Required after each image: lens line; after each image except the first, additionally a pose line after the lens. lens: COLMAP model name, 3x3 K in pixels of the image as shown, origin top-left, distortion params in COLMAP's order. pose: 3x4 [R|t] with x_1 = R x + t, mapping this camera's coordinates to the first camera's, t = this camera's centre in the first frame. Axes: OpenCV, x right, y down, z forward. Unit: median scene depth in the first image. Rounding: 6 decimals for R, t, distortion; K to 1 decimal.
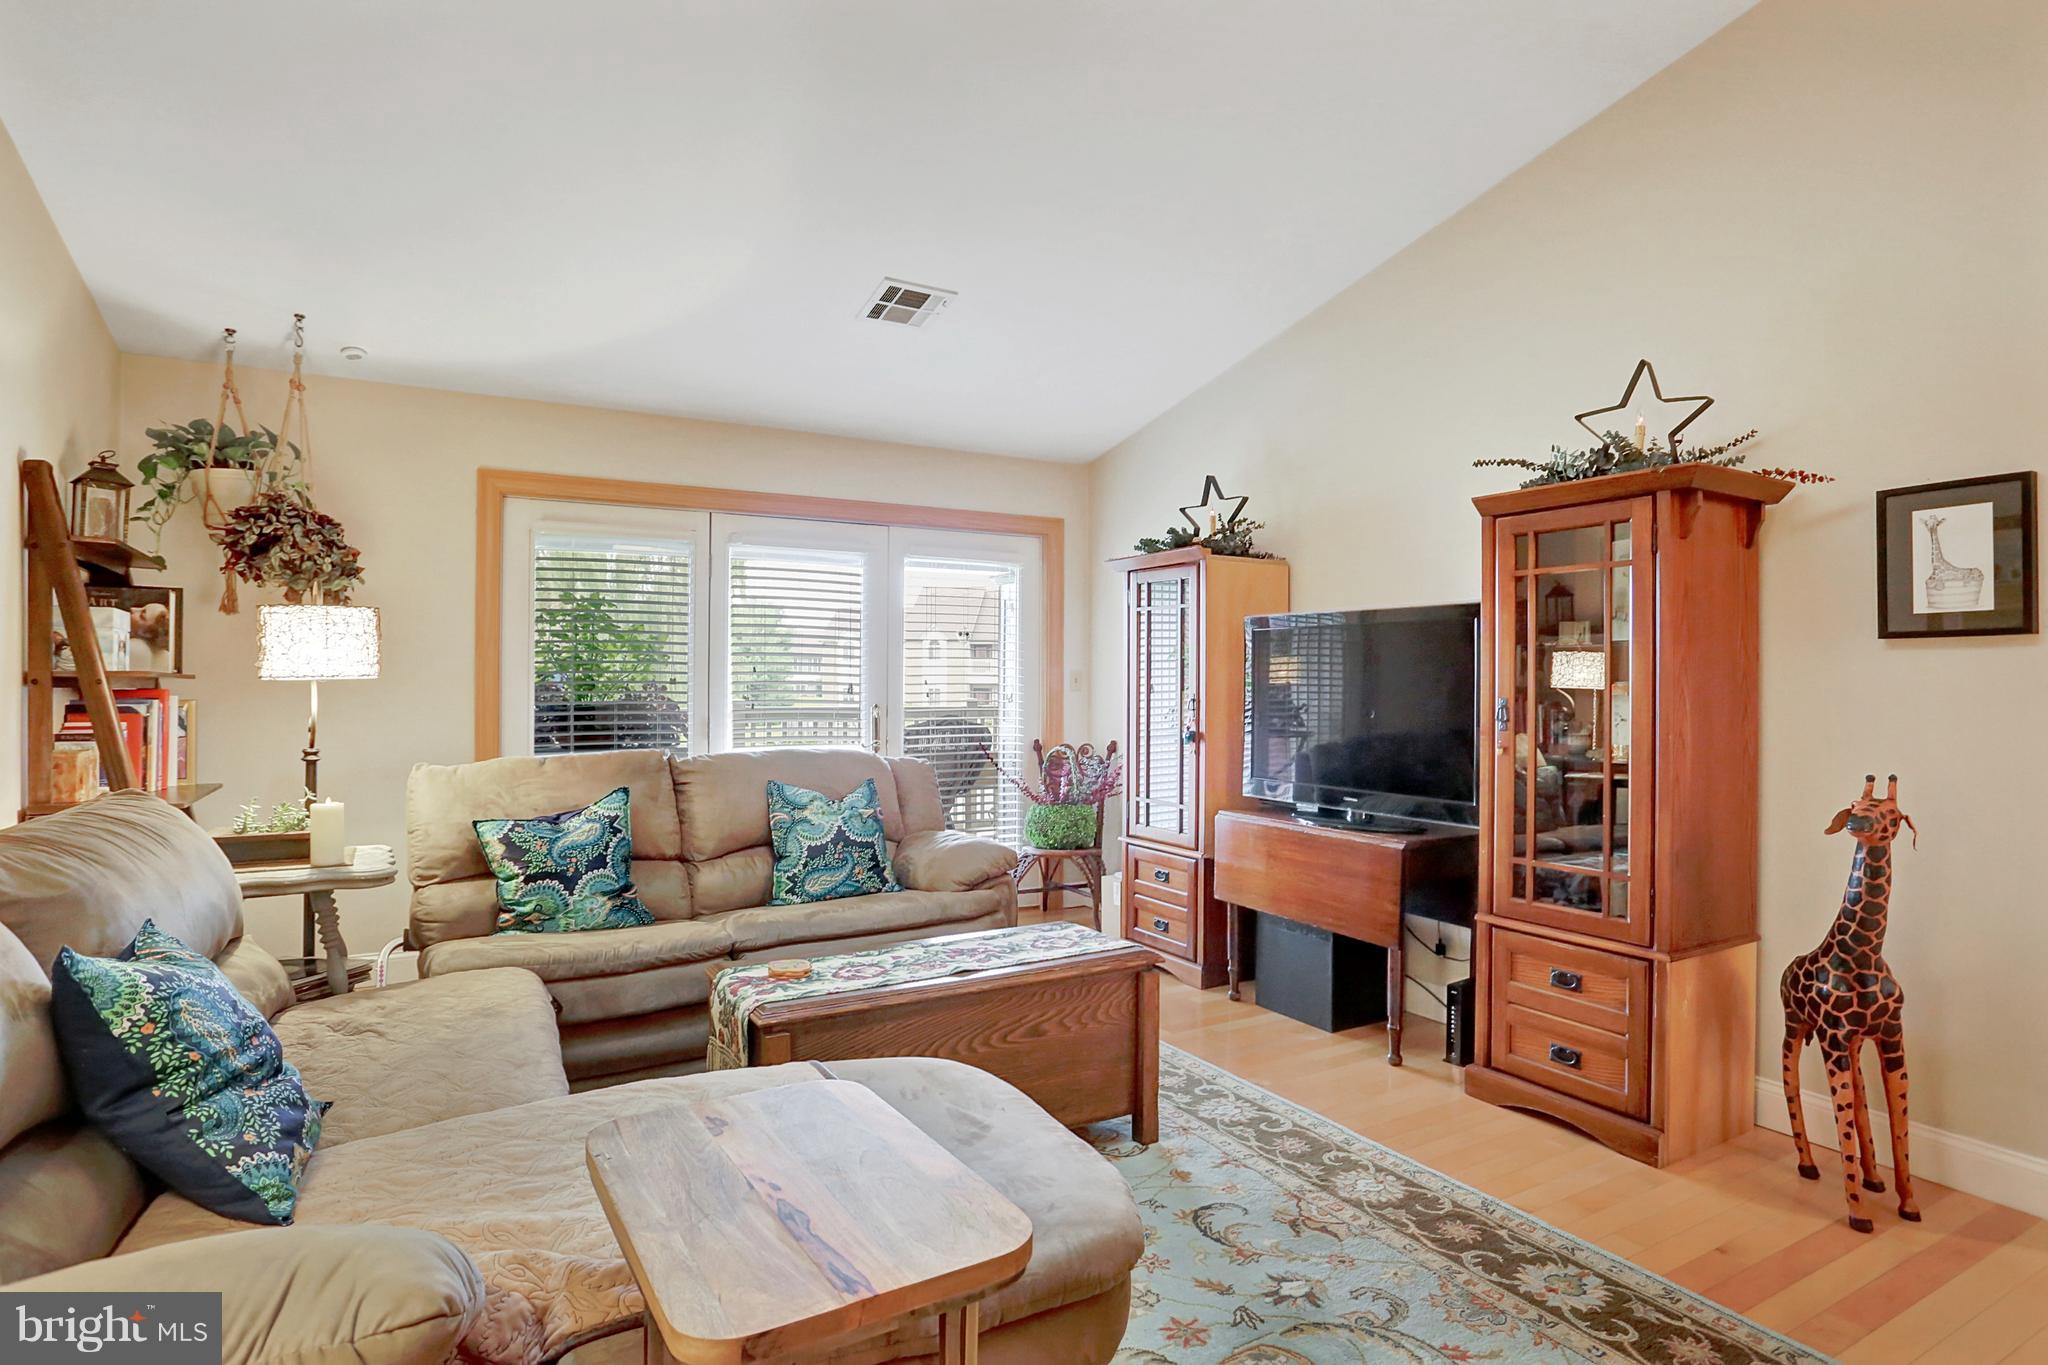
lens RADIAL K [[1068.1, 0, 1032.7], [0, 1068.1, 679.7], [0, 0, 1]] dist [-0.037572, 0.004719]
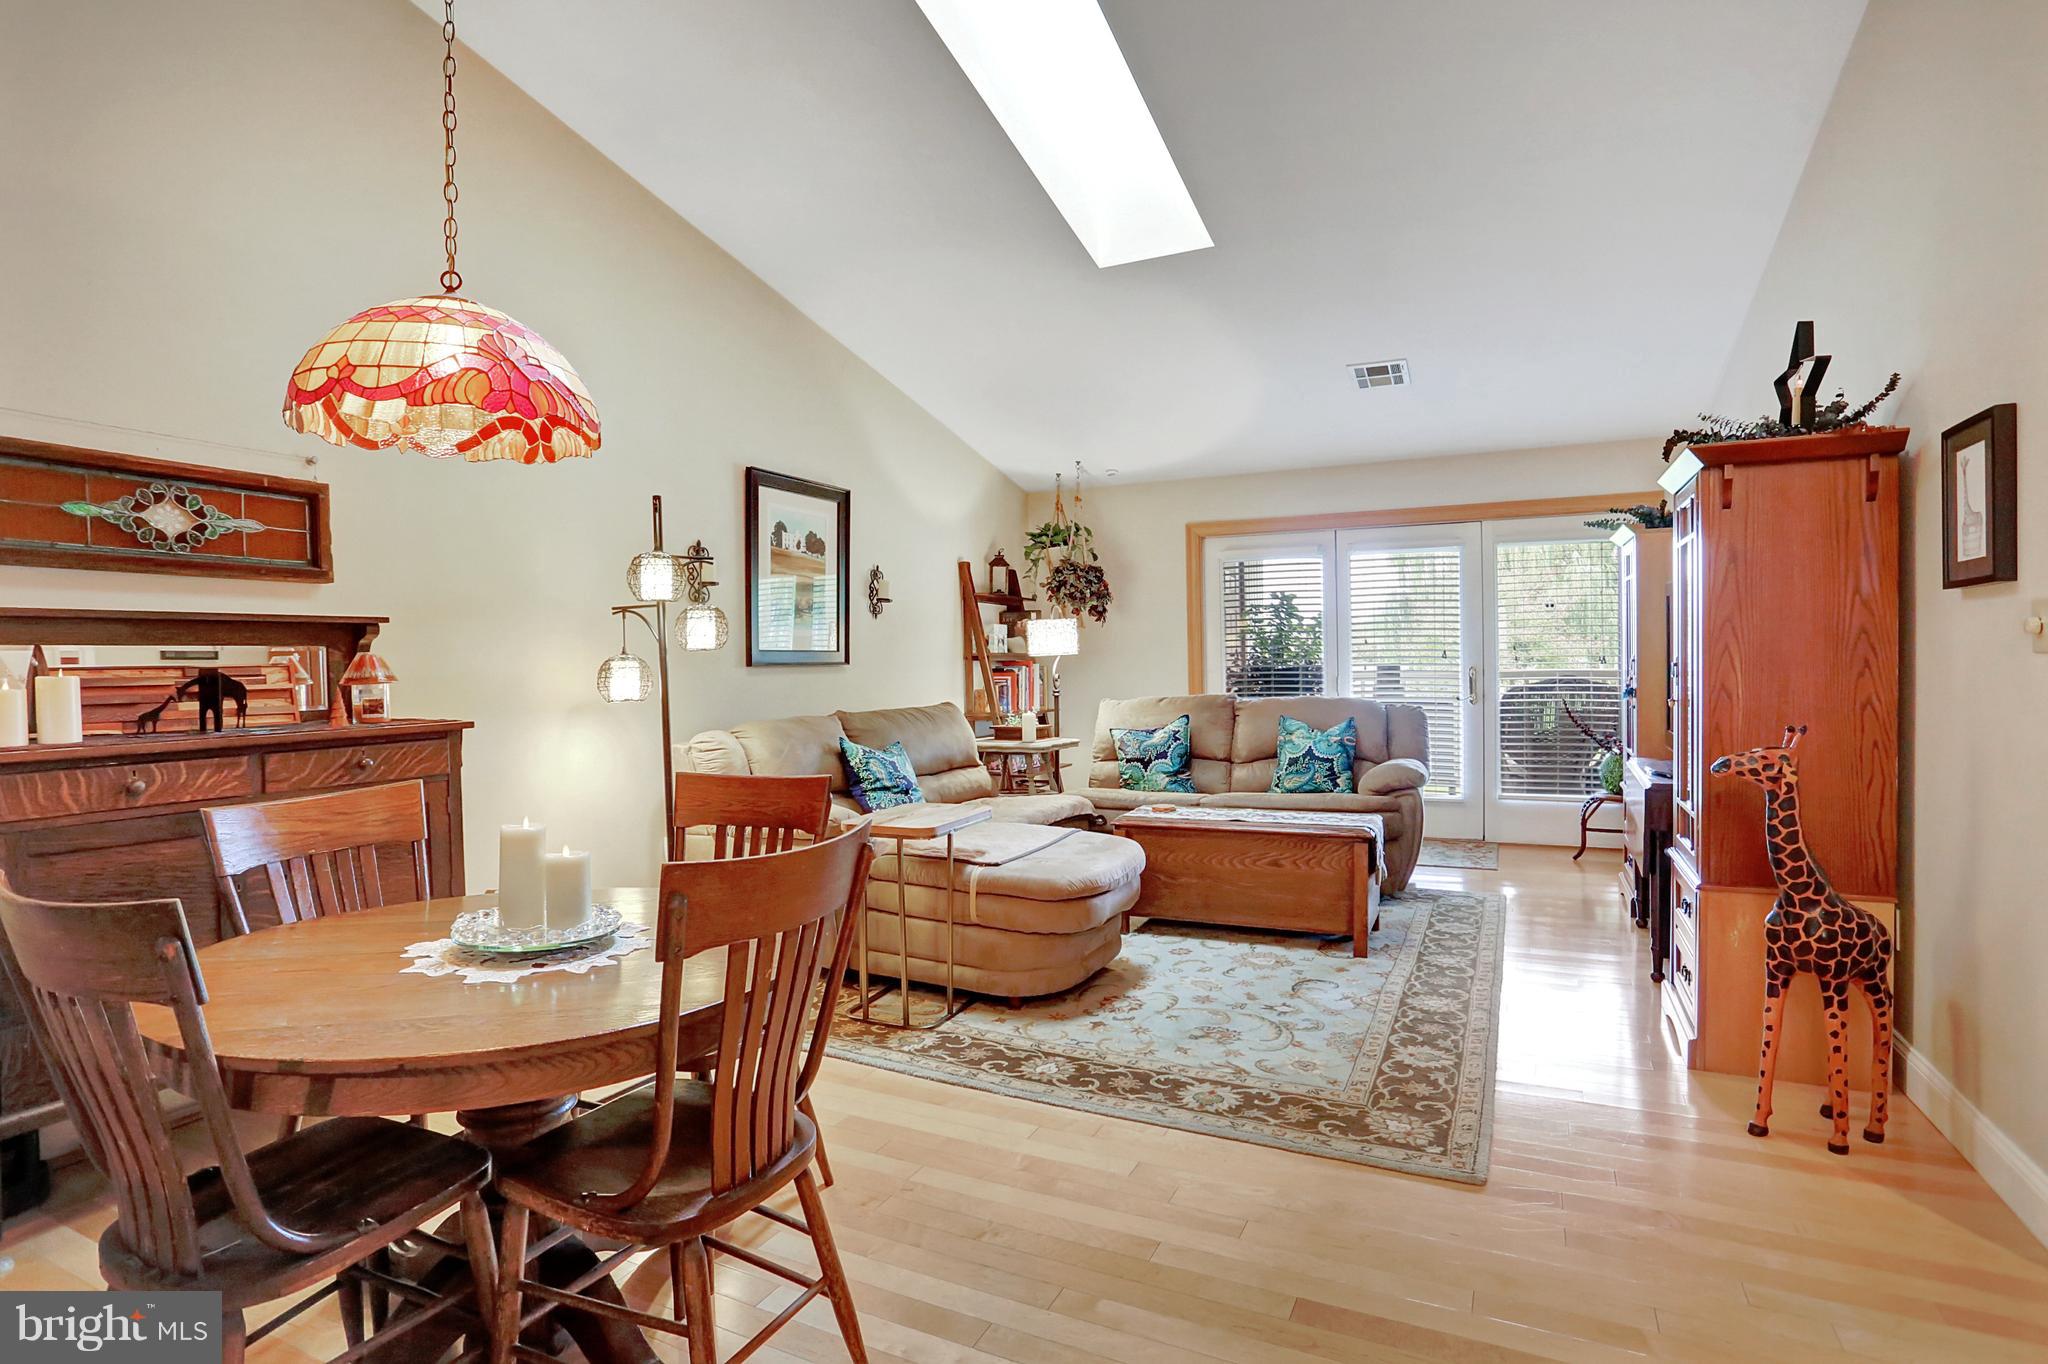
lens RADIAL K [[1002.2, 0, 1029.5], [0, 1002.2, 670.9], [0, 0, 1]] dist [-0.025520, 0.005152]
pose [[0.582149, -0.002187, -0.813079, 0.826471], [0.022642, 0.999652, 0.013522, 0.002875], [0.812766, -0.026282, 0.581997, -0.157944]]
